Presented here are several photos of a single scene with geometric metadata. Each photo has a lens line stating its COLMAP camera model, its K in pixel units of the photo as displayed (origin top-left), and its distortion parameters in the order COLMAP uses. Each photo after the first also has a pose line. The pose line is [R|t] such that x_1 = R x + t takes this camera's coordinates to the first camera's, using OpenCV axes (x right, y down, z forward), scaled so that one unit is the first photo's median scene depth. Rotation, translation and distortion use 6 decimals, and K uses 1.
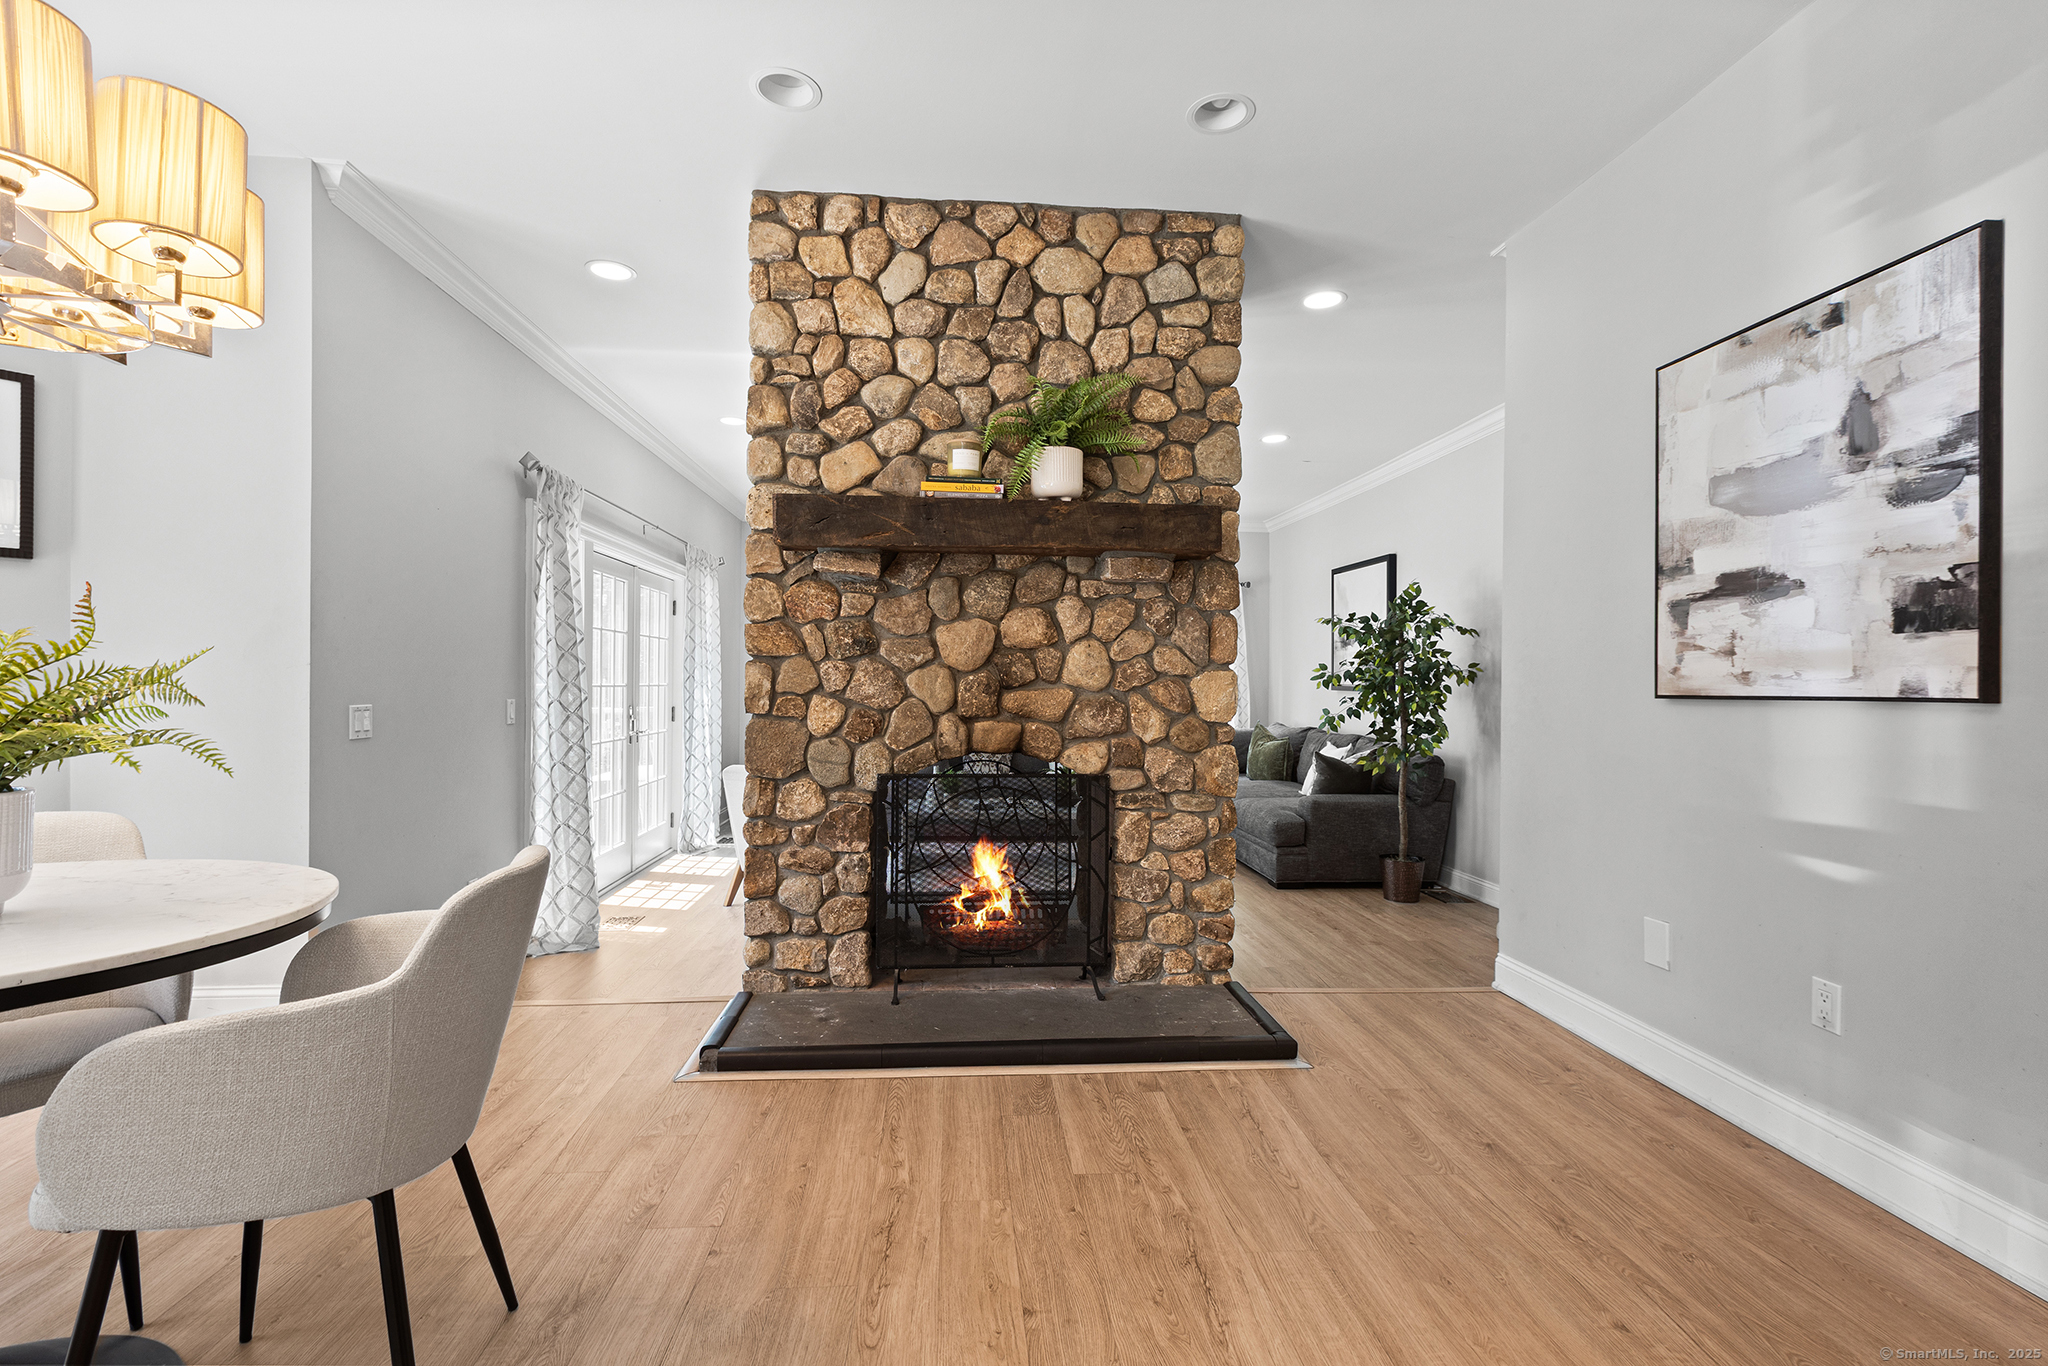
lens RADIAL K [[921.7, 0, 1022.0], [0, 921.7, 682.4], [0, 0, 1]] dist [0.003288, -0.001328]
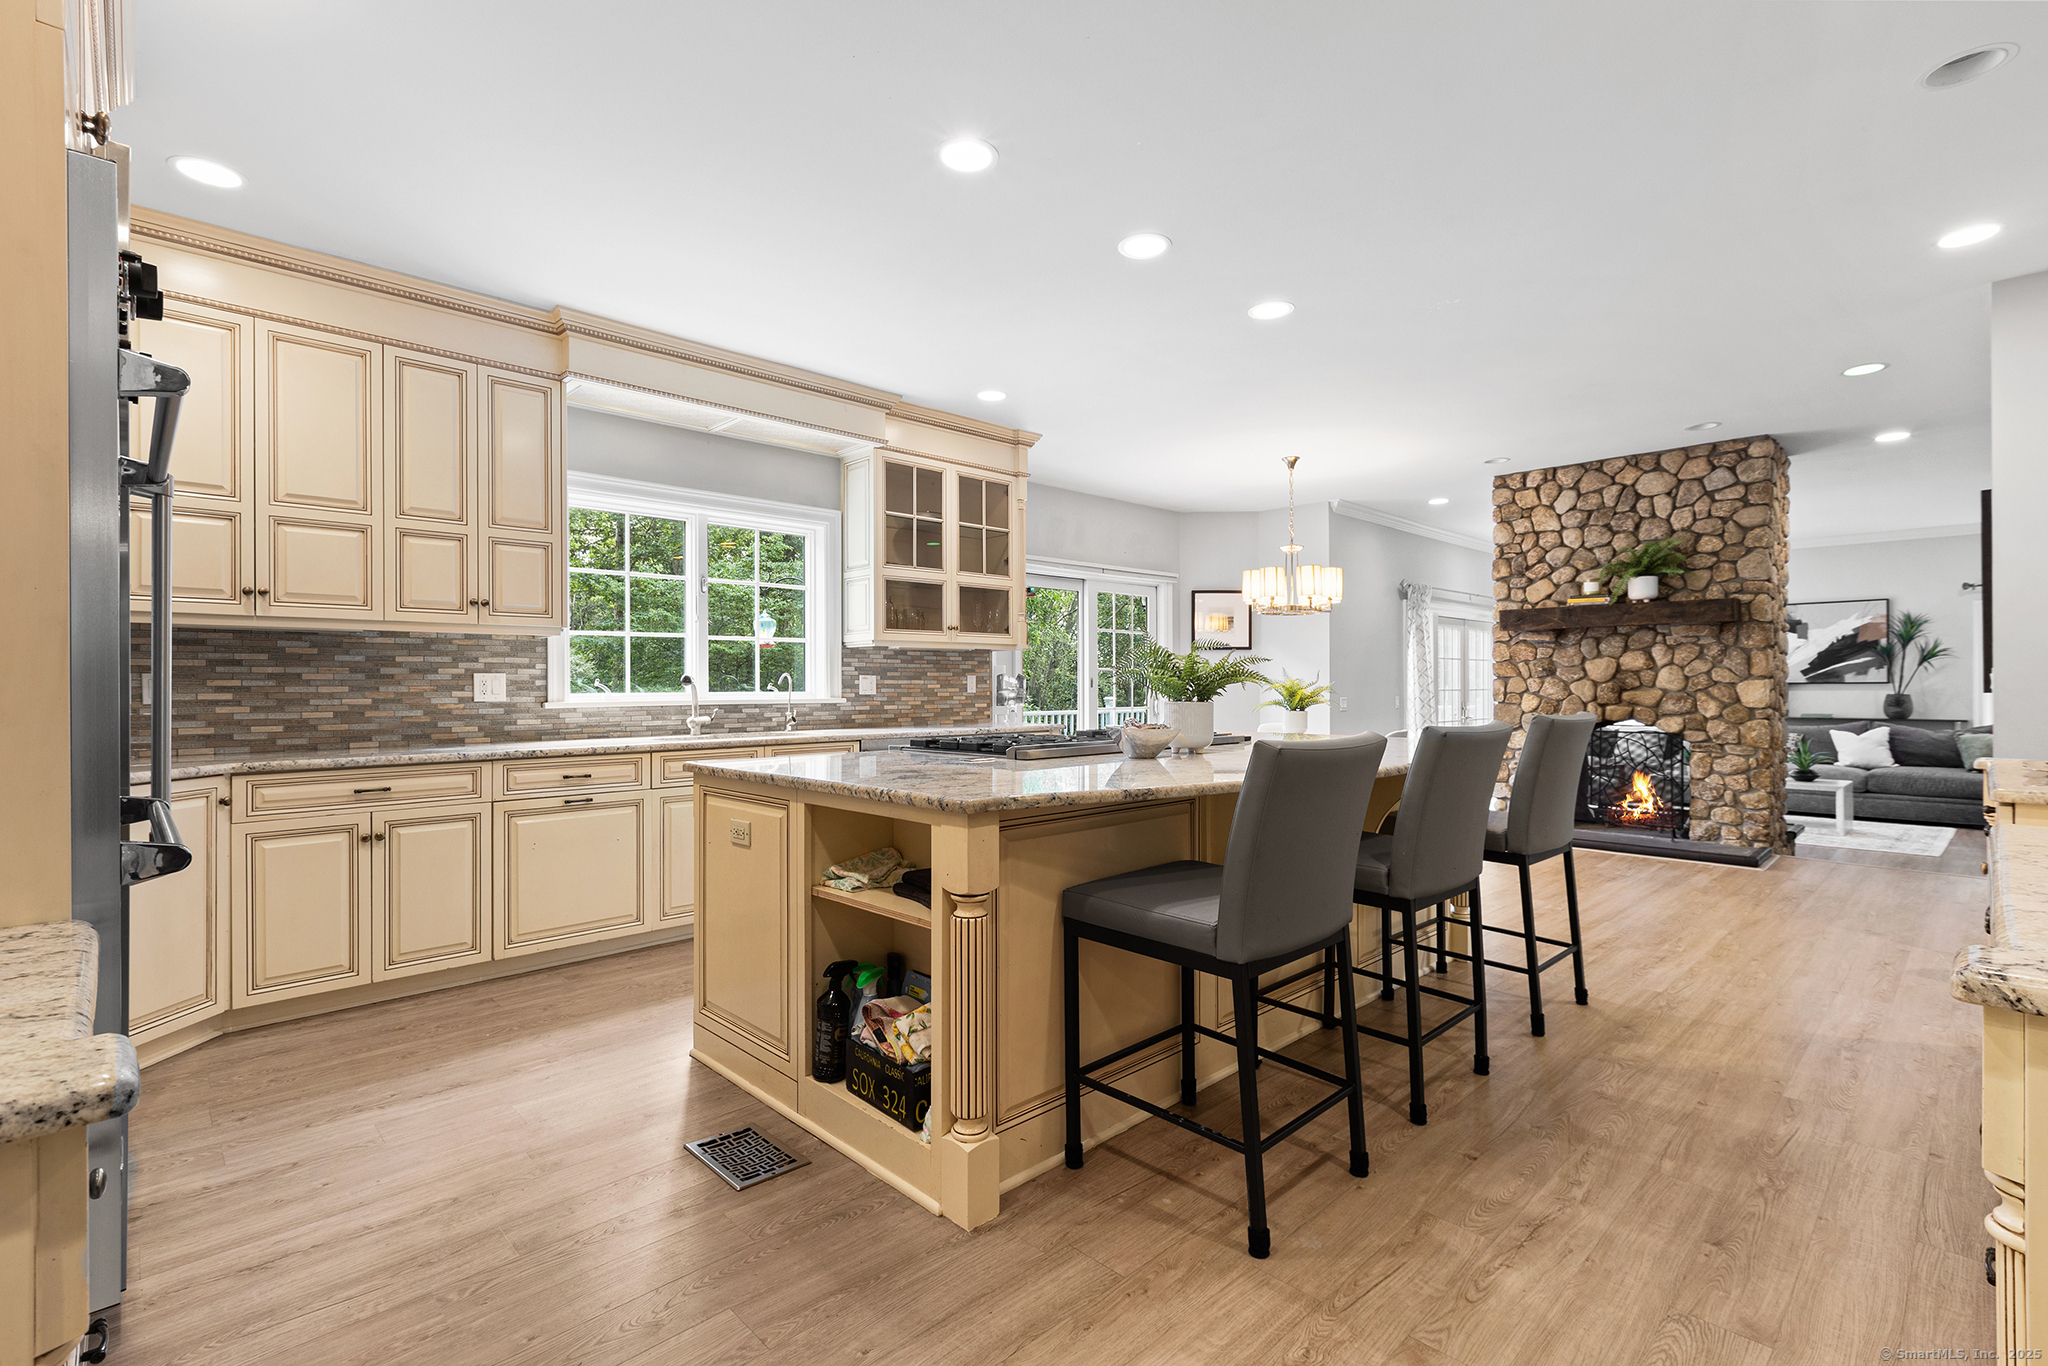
lens RADIAL K [[921.7, 0, 1029.6], [0, 921.7, 681.8], [0, 0, 1]] dist [0.003288, -0.001328]
pose [[0.634183, -0.012227, -0.773086, 0.746011], [0.008324, 0.999925, -0.008985, -0.005009], [0.773138, -0.000737, 0.634238, -1.358241]]
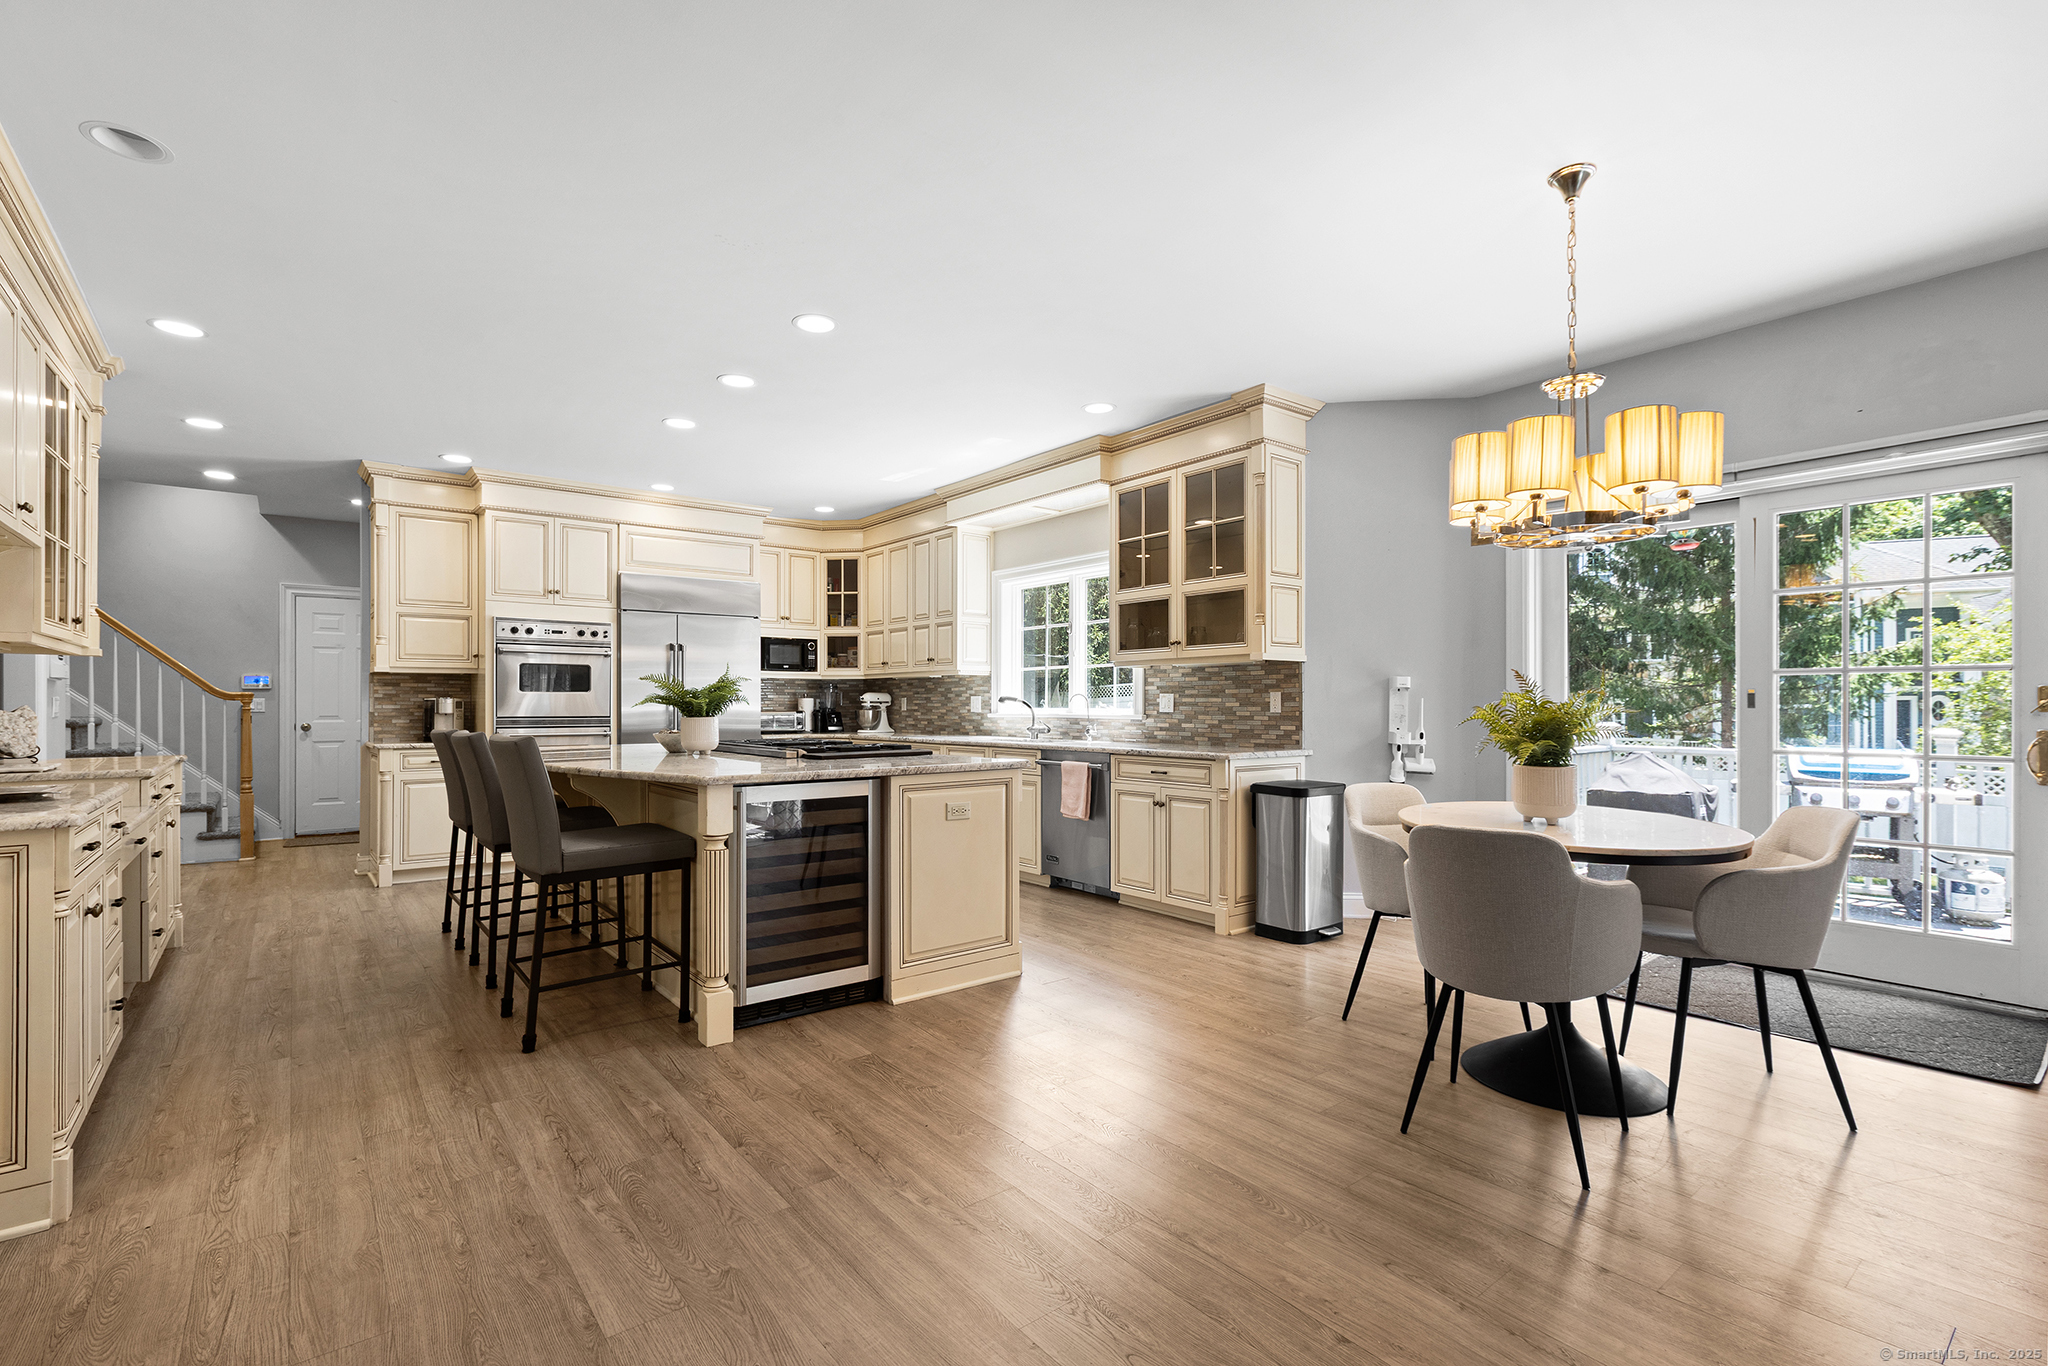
lens RADIAL K [[921.7, 0, 1027.0], [0, 921.7, 697.8], [0, 0, 1]] dist [0.003288, -0.001328]
pose [[-0.826220, -0.010348, -0.563252, 0.450736], [-0.005062, 0.999927, -0.010944, -0.006351], [0.563325, -0.006191, -0.826212, 0.849879]]
